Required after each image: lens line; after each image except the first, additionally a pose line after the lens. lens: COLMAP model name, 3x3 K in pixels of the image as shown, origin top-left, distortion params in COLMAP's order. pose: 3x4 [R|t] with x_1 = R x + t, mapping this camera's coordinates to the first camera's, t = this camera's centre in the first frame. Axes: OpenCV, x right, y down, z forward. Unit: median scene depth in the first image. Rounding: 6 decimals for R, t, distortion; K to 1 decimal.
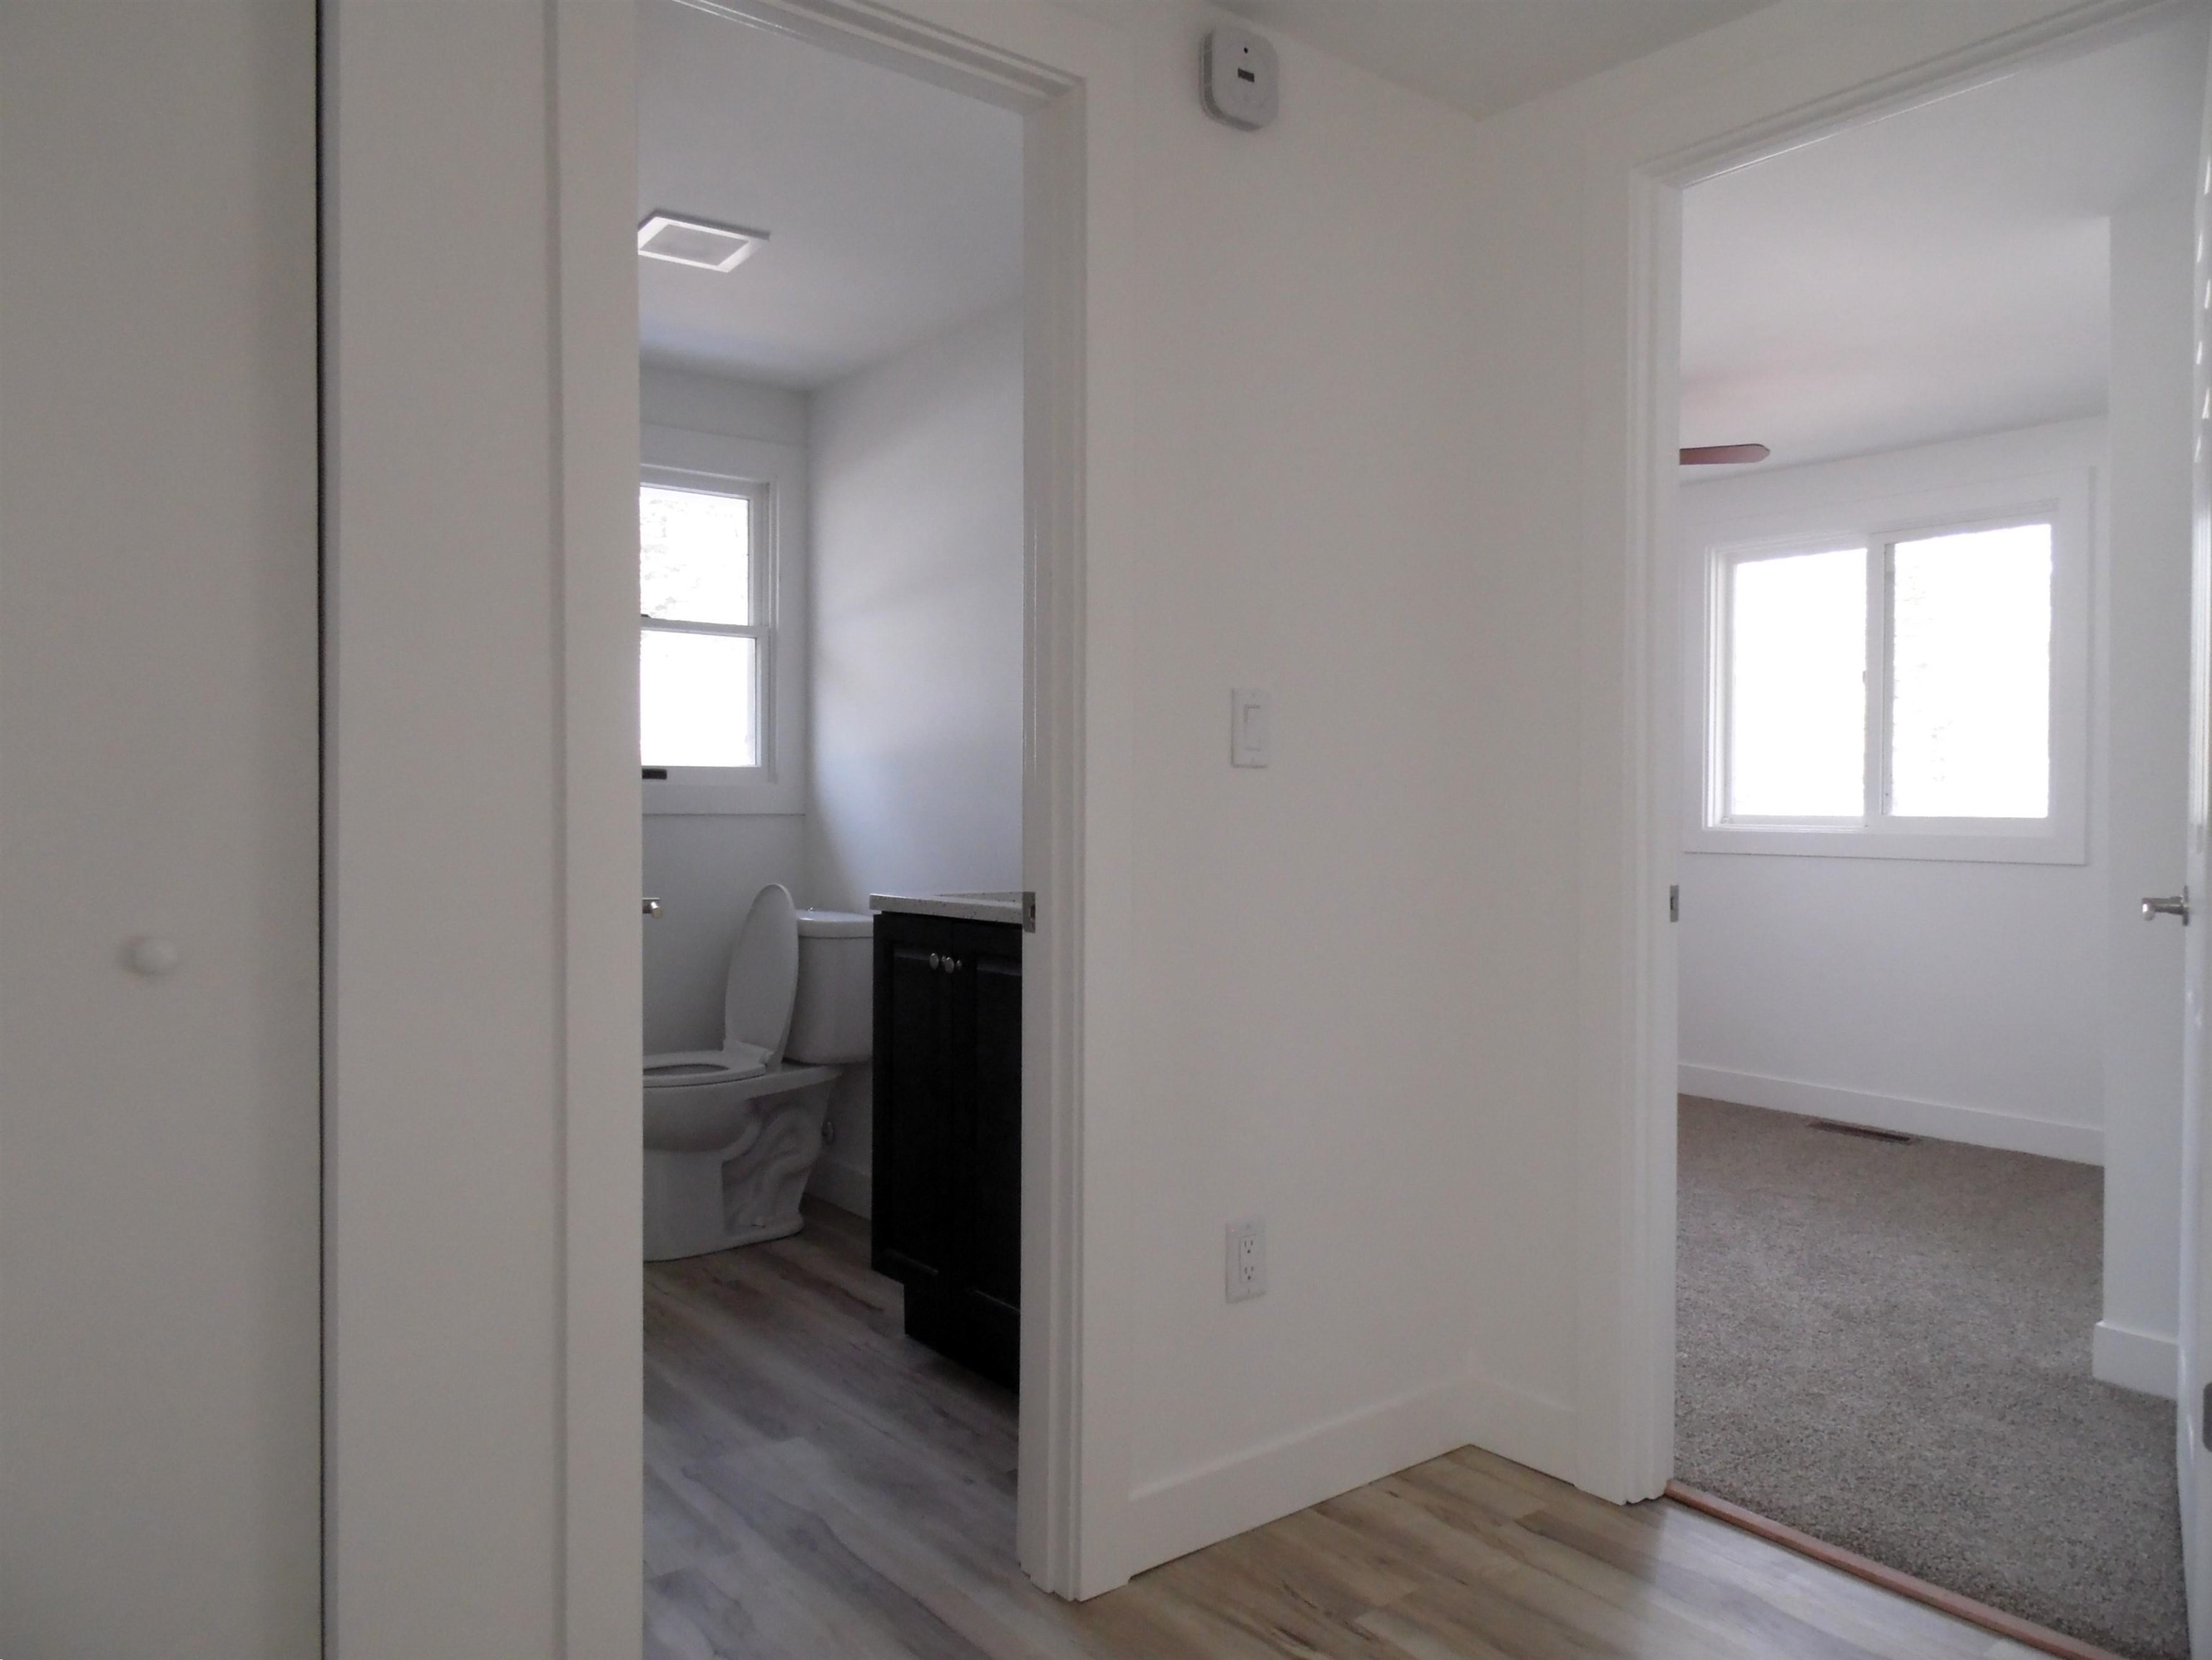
lens RADIAL K [[1522.7, 0, 1119.8], [0, 1522.7, 818.0], [0, 0, 1]] dist [0.008225, -0.018823]
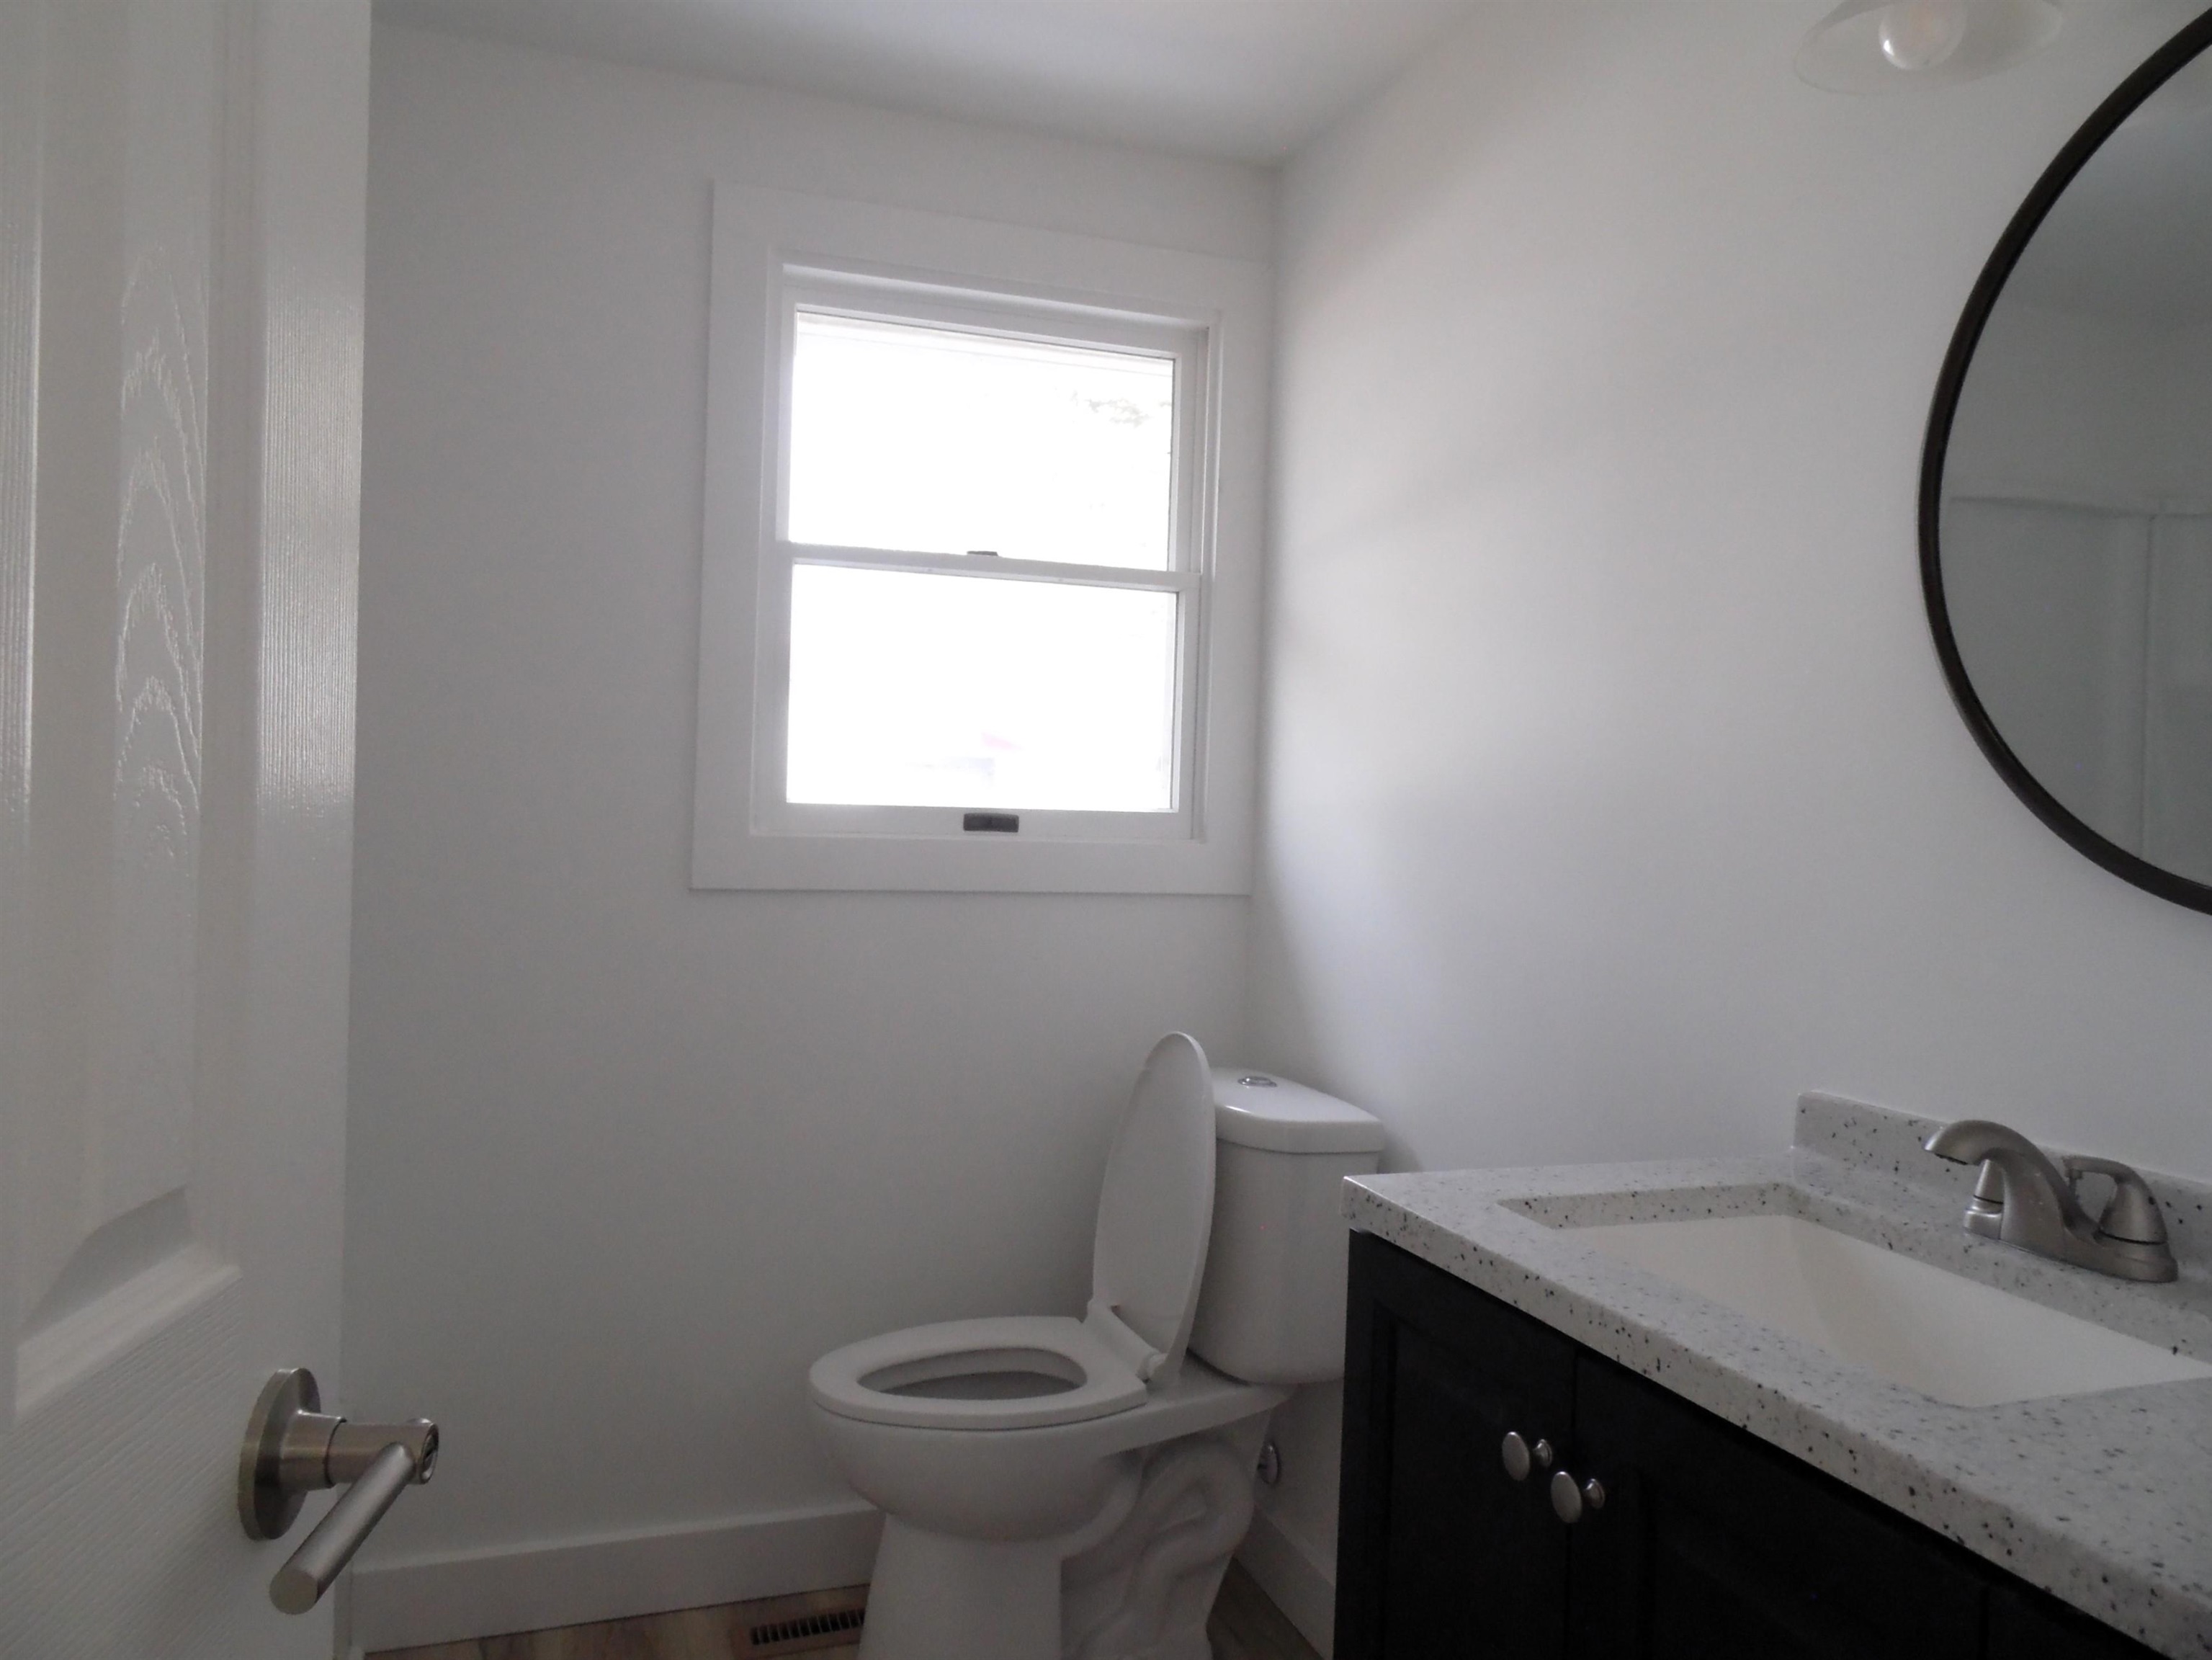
lens RADIAL K [[1522.7, 0, 1128.7], [0, 1522.7, 832.9], [0, 0, 1]] dist [0.008225, -0.018823]
pose [[0.947677, 0.031314, -0.317691, -0.072851], [-0.029761, 0.999510, 0.009741, -0.033233], [0.317840, 0.000224, 0.948144, 0.473327]]
